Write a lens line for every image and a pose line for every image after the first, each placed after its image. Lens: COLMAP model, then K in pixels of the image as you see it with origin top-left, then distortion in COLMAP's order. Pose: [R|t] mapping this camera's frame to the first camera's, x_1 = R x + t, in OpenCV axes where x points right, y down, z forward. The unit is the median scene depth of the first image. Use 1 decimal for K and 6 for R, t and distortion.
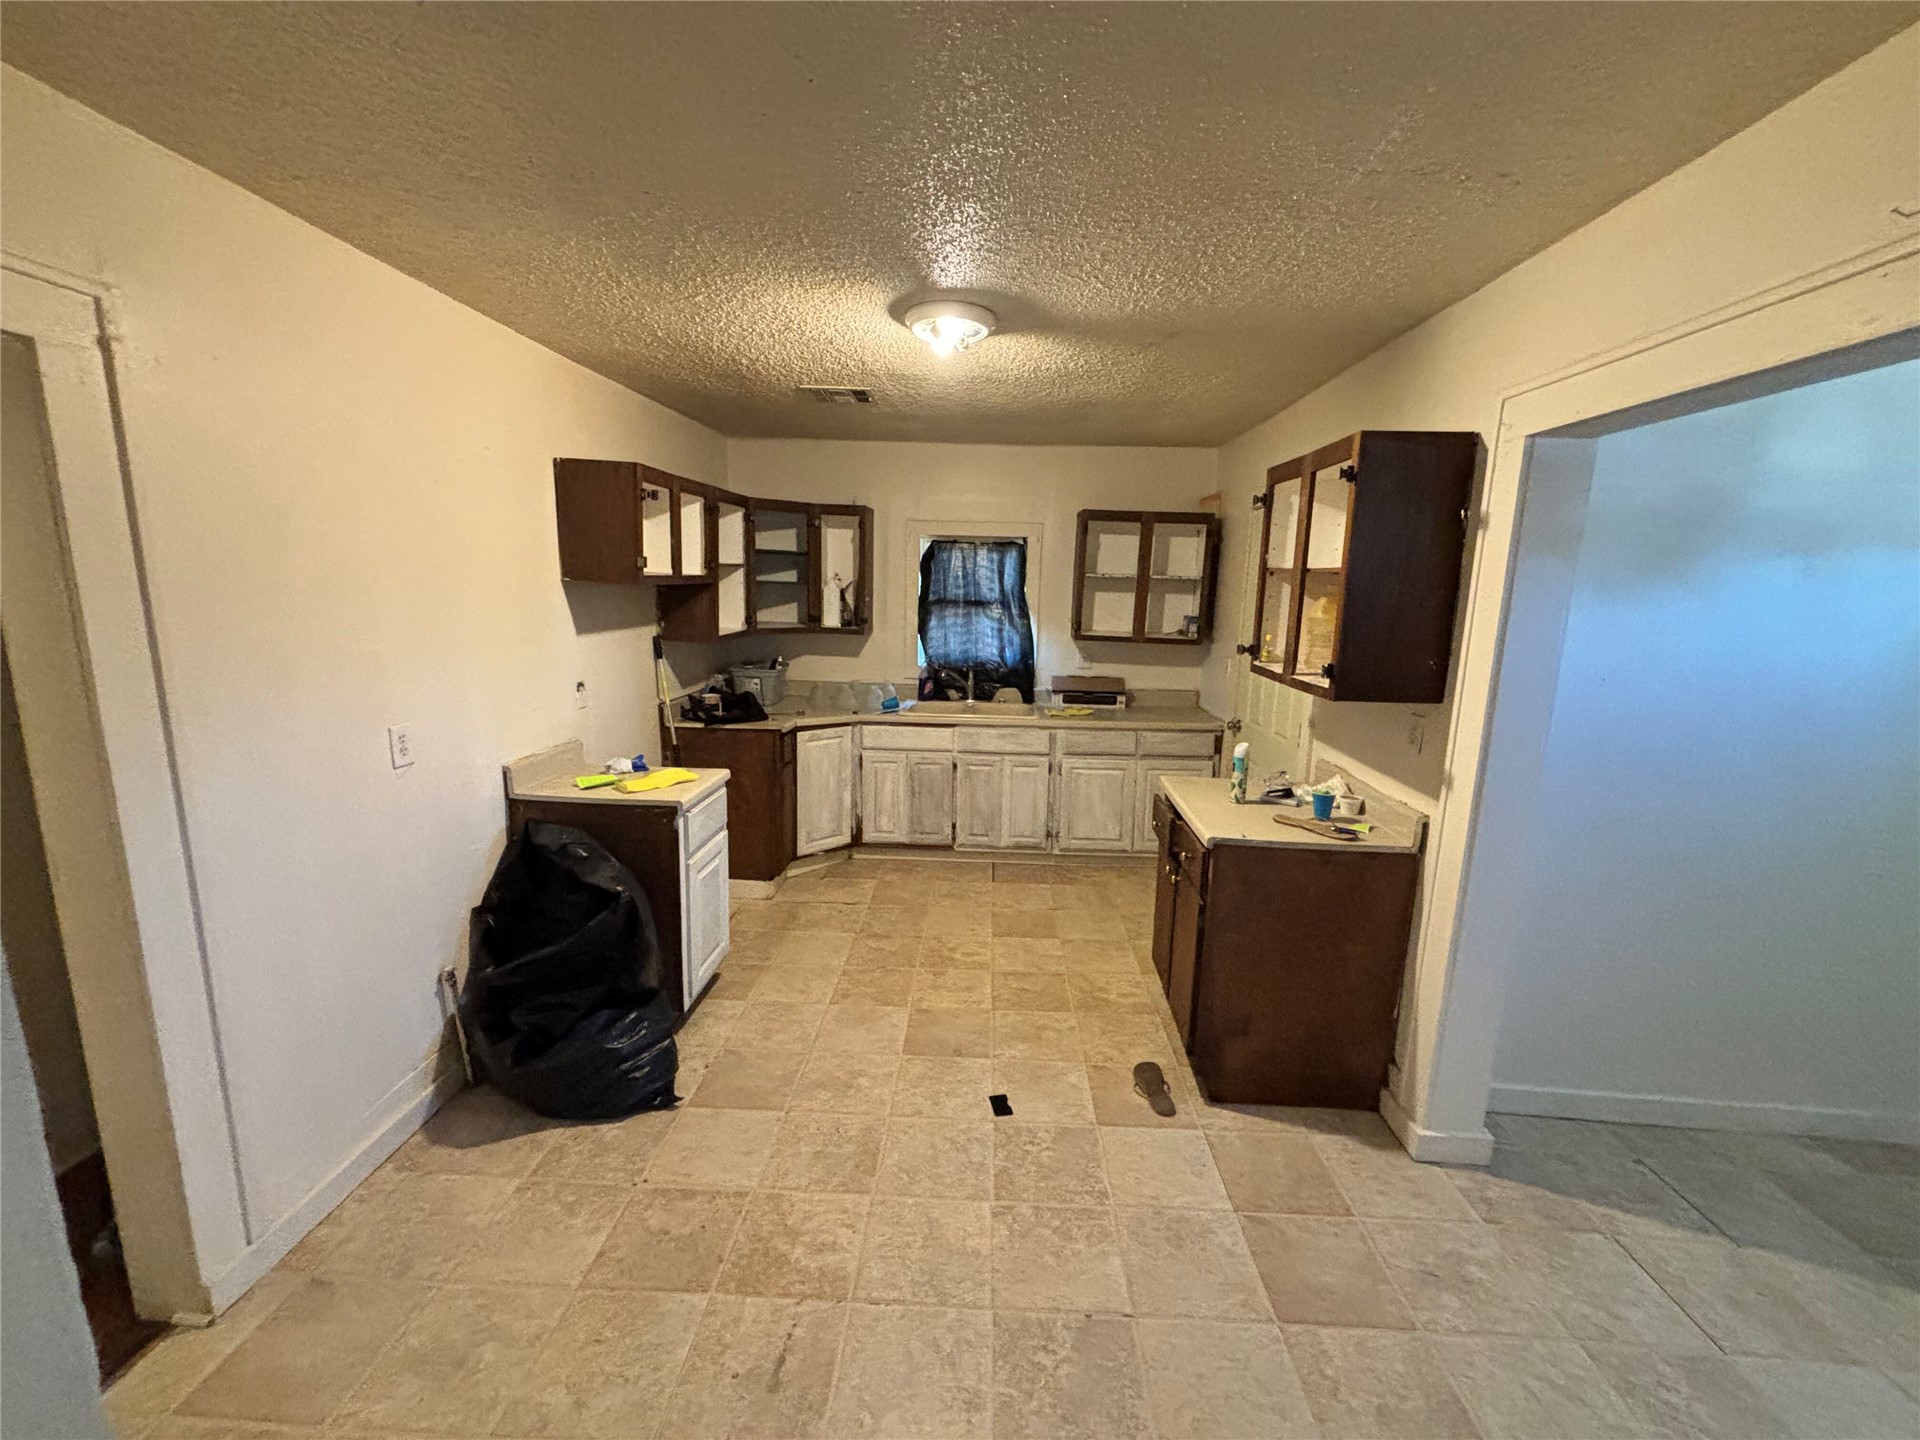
lens RADIAL K [[774.6, 0, 960.0], [0, 774.6, 720.0], [0, 0, 1]] dist [-0.000960, 0.000435]
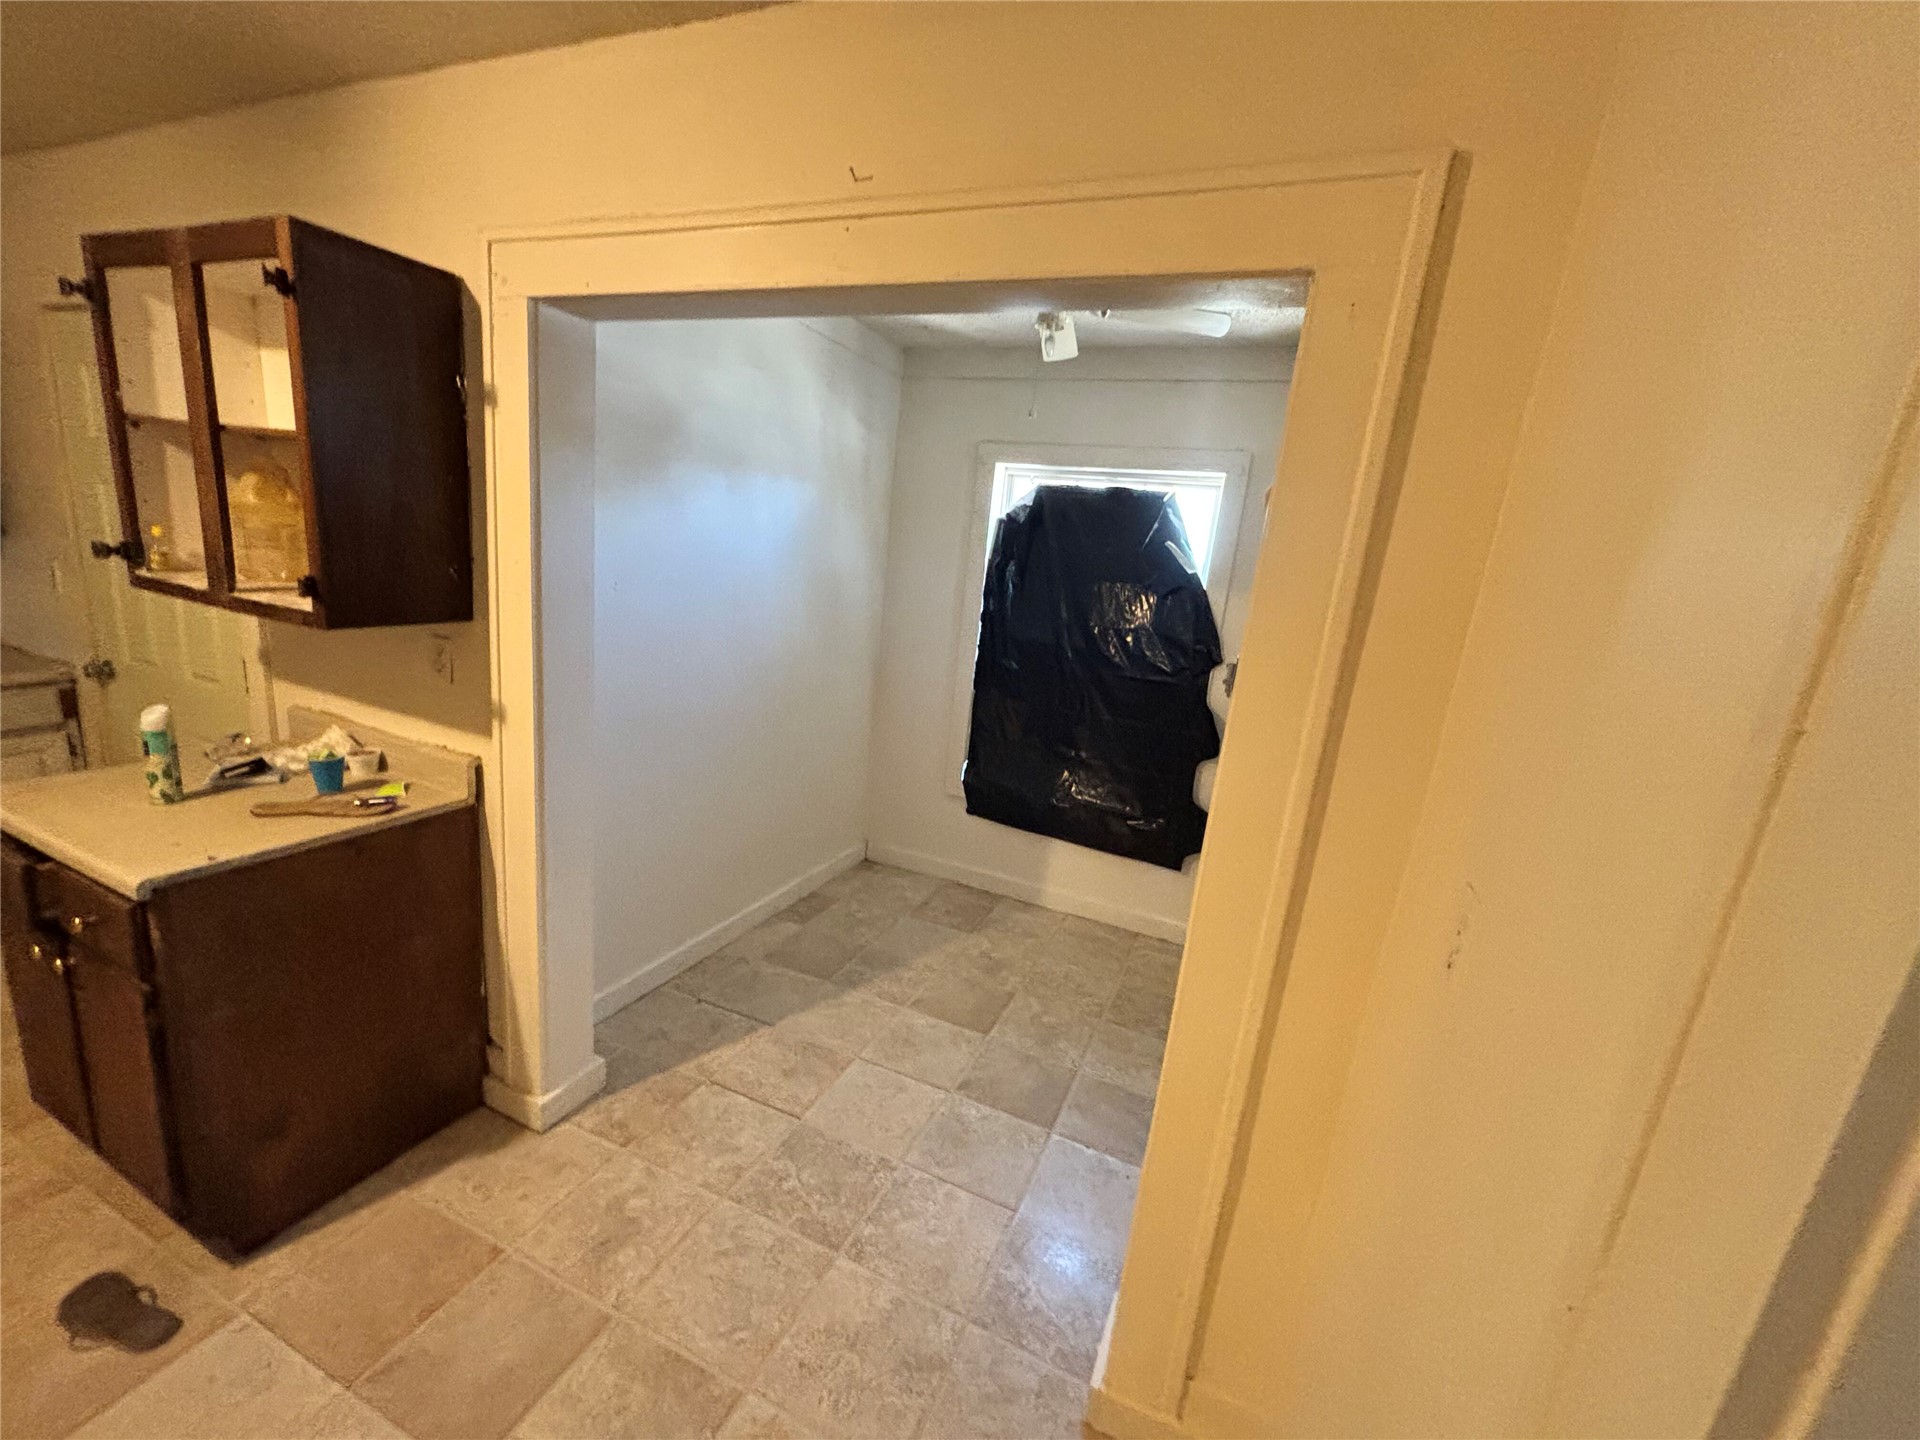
lens RADIAL K [[774.6, 0, 960.0], [0, 774.6, 720.0], [0, 0, 1]] dist [-0.000960, 0.000435]
pose [[0.351997, -0.197679, 0.914889, 0.029836], [0.073777, 0.980262, 0.183419, -0.029275], [-0.933089, 0.002935, 0.359634, 0.210019]]
